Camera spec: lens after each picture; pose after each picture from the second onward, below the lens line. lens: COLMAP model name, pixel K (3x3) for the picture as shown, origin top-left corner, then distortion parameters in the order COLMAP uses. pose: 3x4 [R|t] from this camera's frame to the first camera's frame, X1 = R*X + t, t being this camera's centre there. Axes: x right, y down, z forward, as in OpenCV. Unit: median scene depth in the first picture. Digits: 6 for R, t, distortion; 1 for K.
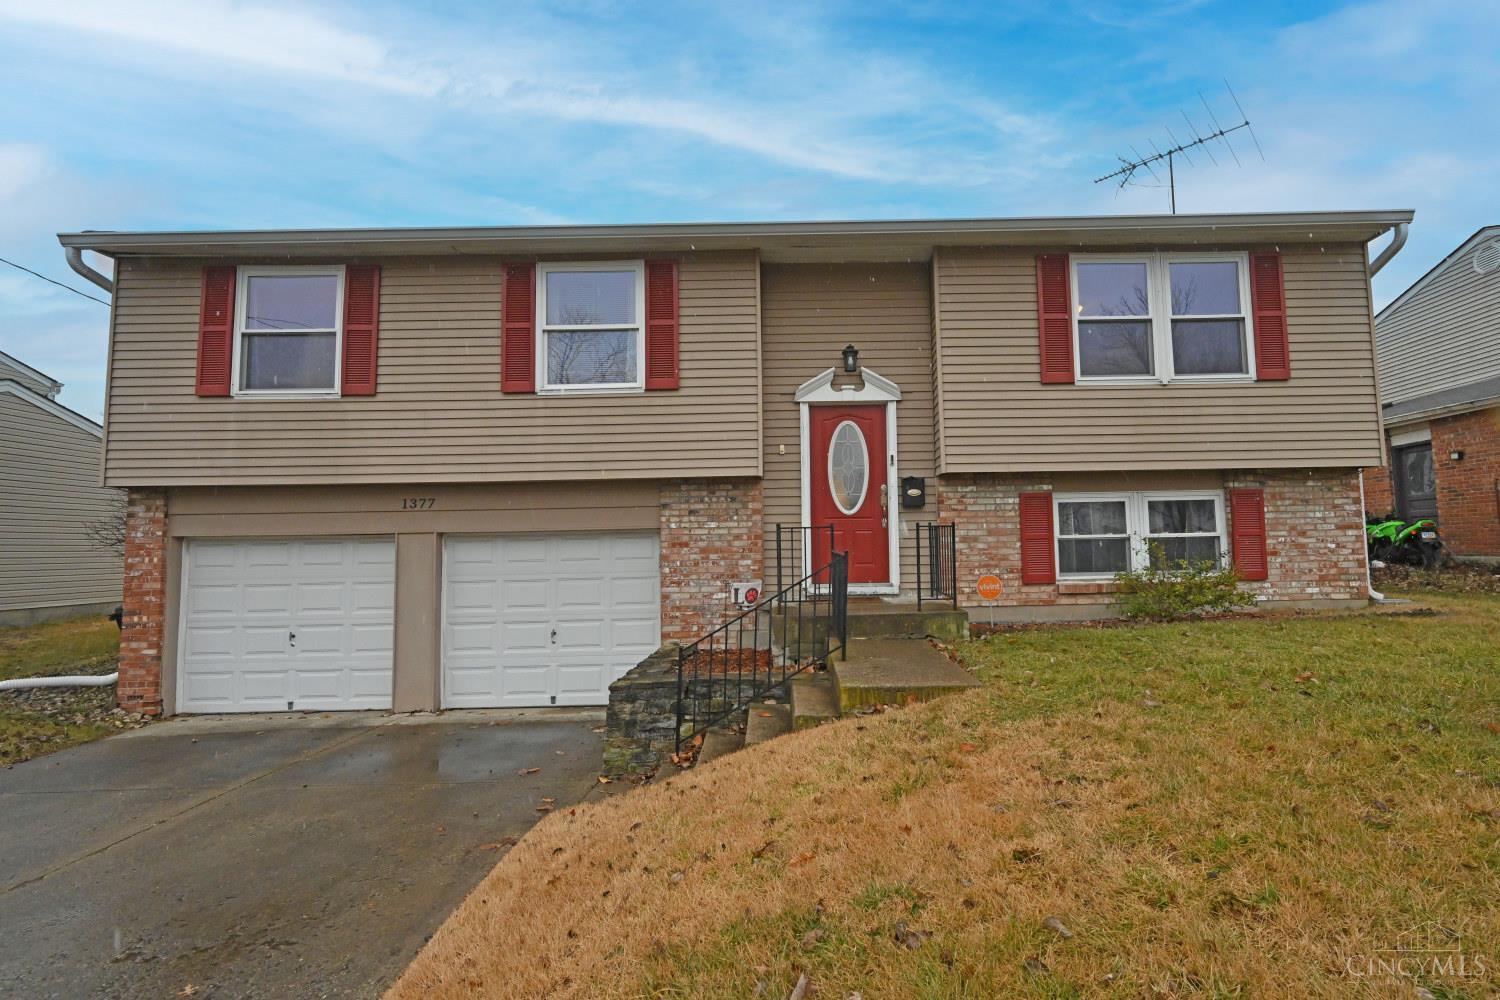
lens RADIAL K [[755.6, 0, 751.3], [0, 755.6, 506.1], [0, 0, 1]] dist [0.004584, -0.000267]
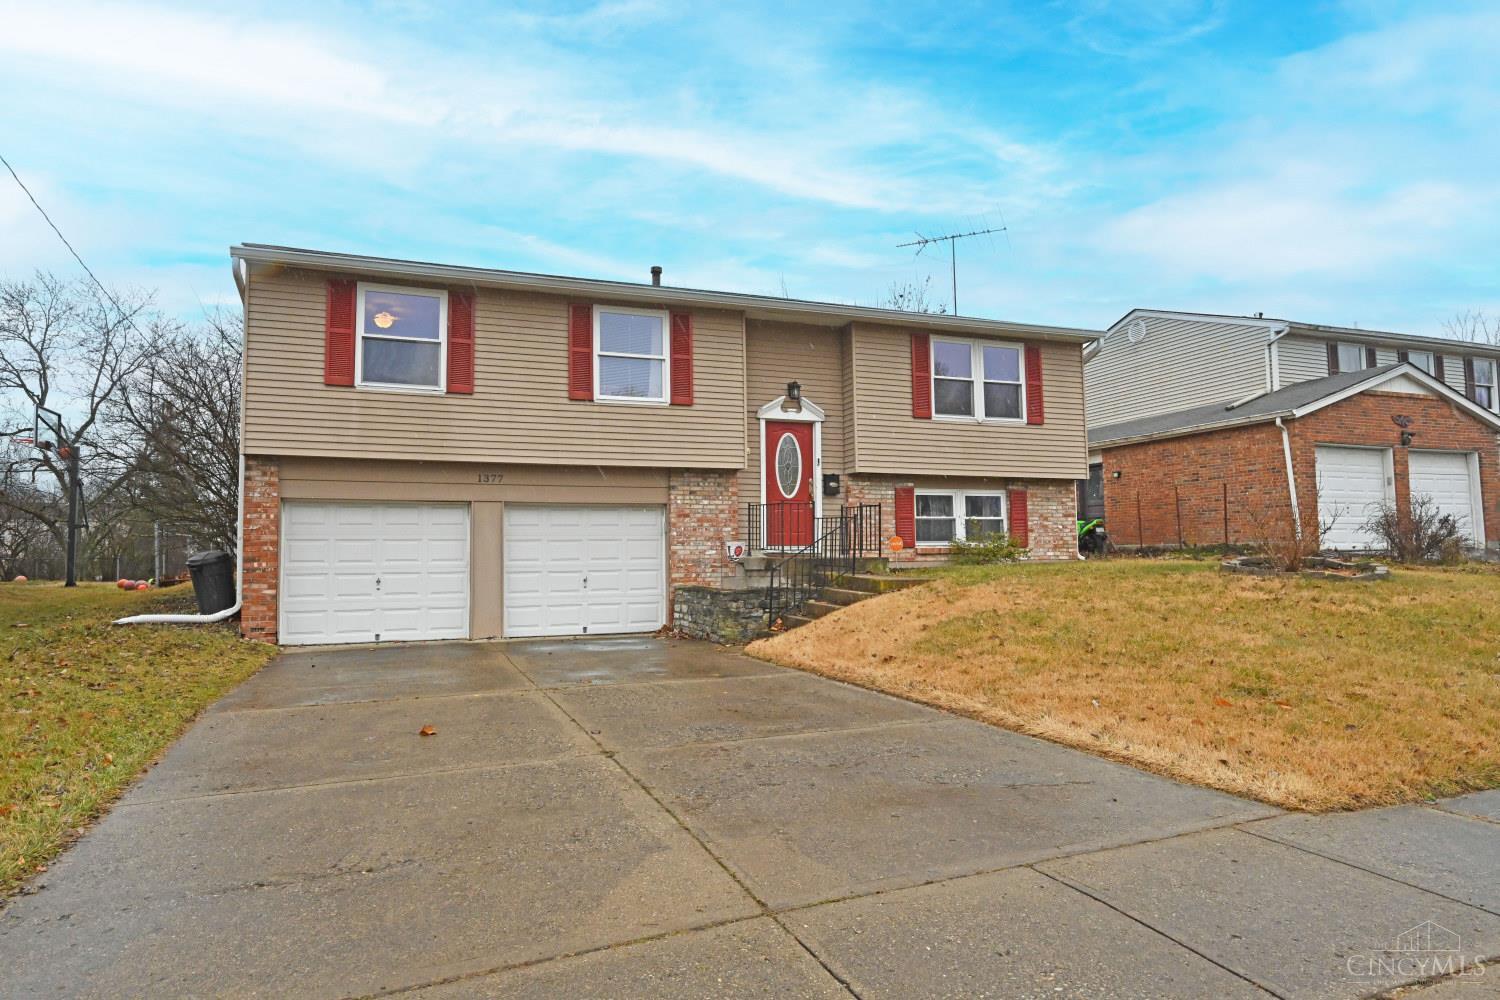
lens RADIAL K [[863.0, 0, 749.6], [0, 863.0, 499.9], [0, 0, 1]] dist [0.007318, 0.000548]
pose [[0.936624, 0.031865, 0.348884, -0.535864], [-0.030088, 0.999492, -0.010512, 0.035301], [-0.349041, -0.000651, 0.937107, -0.534430]]
